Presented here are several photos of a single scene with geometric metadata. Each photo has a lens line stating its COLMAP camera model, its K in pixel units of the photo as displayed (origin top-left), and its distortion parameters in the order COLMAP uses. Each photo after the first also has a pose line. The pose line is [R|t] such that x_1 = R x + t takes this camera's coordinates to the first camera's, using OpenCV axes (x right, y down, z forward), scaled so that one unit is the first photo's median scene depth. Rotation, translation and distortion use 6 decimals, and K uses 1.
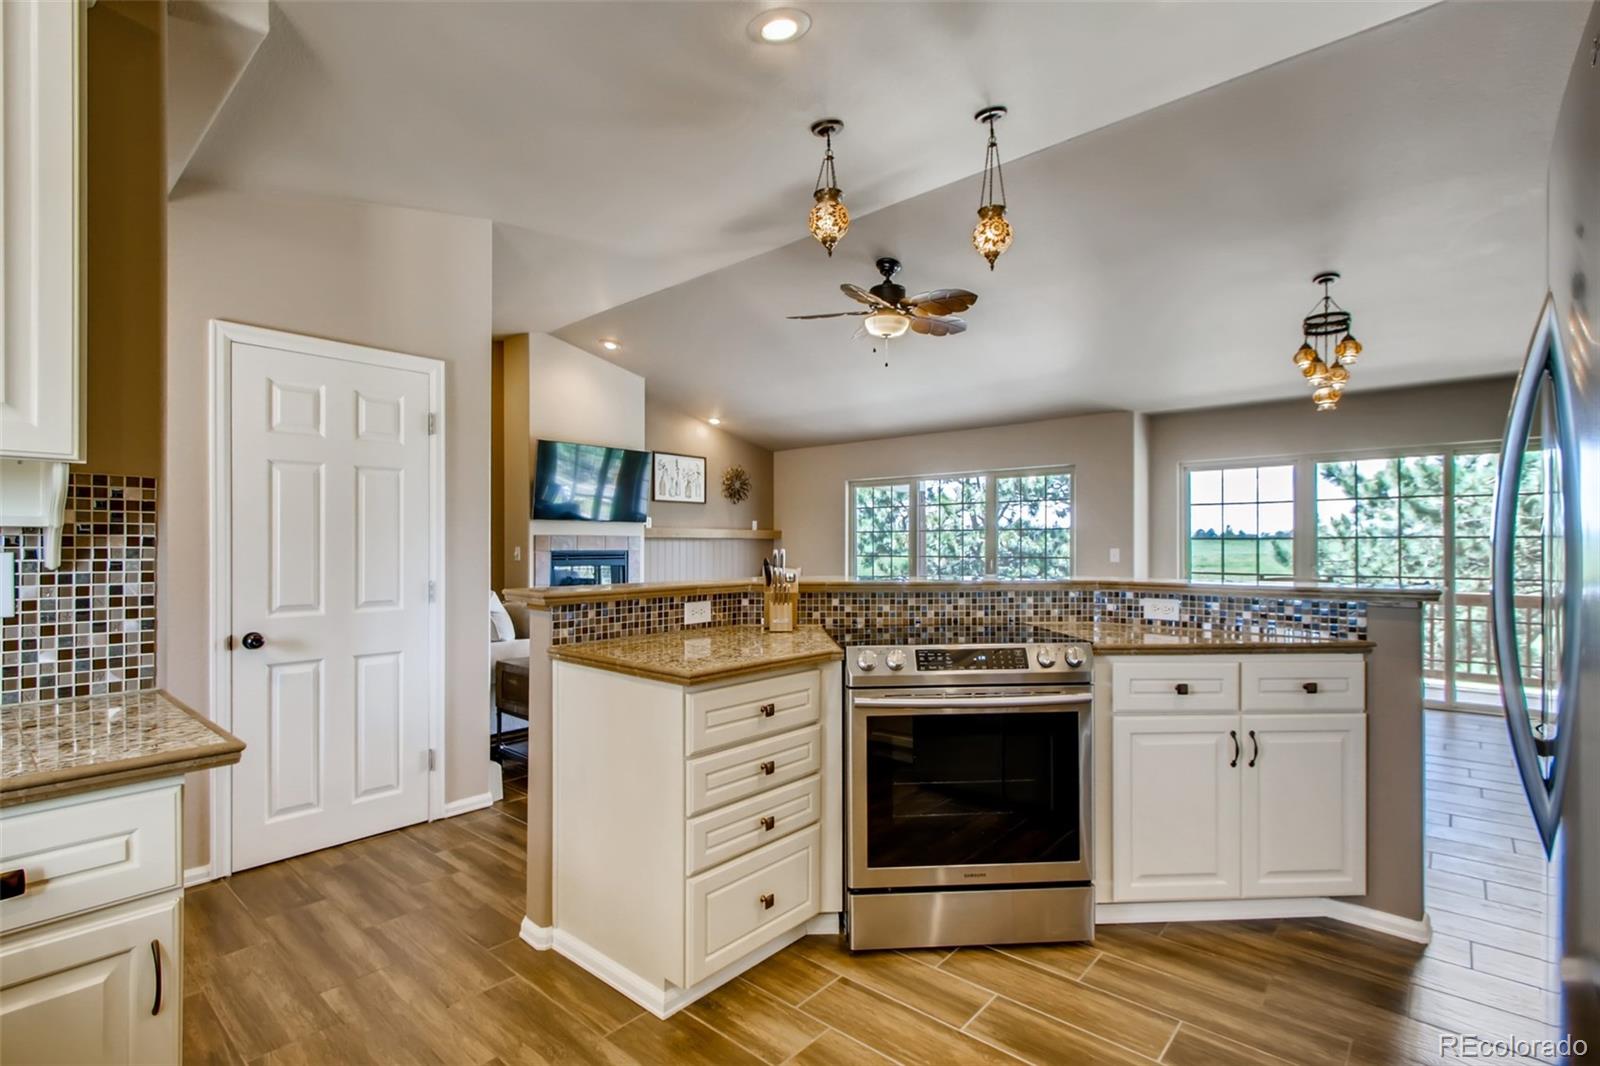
lens RADIAL K [[750.2, 0, 795.4], [0, 750.2, 541.9], [0, 0, 1]] dist [0.000492, -0.000029]
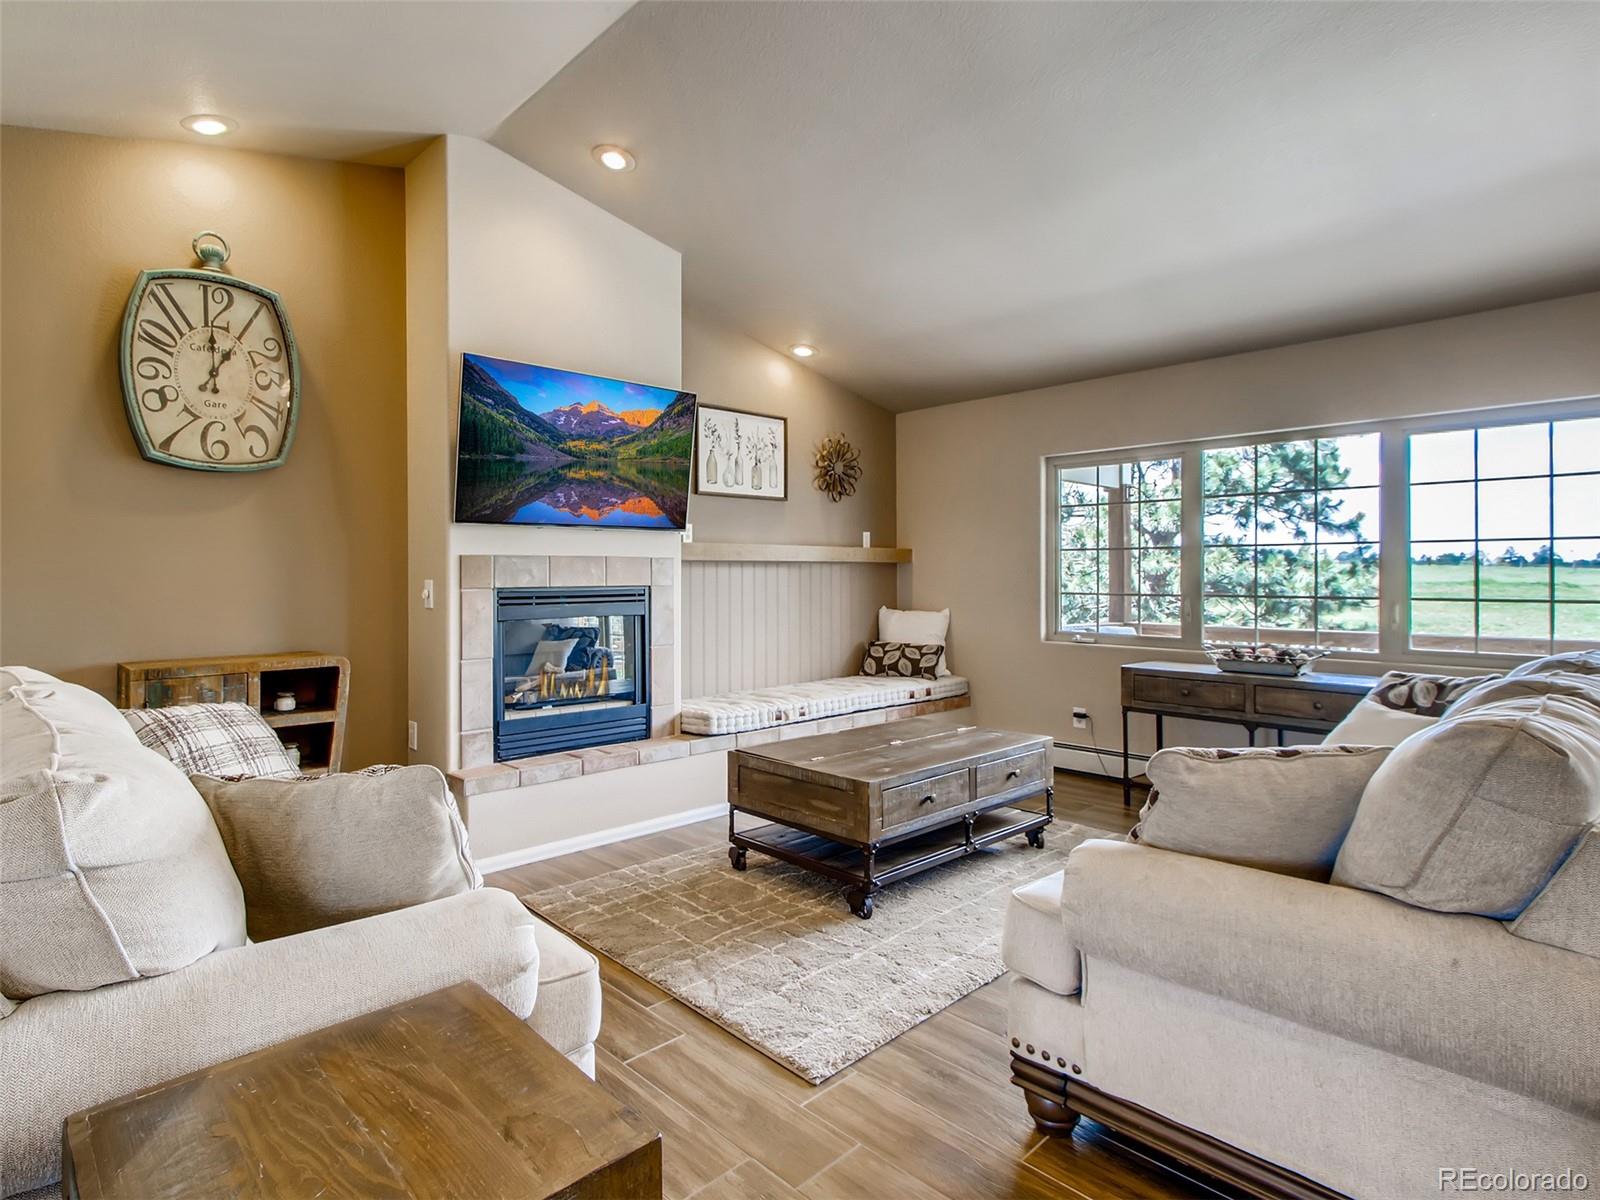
lens RADIAL K [[899.0, 0, 796.3], [0, 899.0, 572.6], [0, 0, 1]] dist [-0.000817, 0.000112]
pose [[0.998577, -0.004244, -0.053152, -0.215803], [0.004429, 0.999985, 0.003361, 0.002039], [0.053137, -0.003591, 0.998581, 0.924995]]
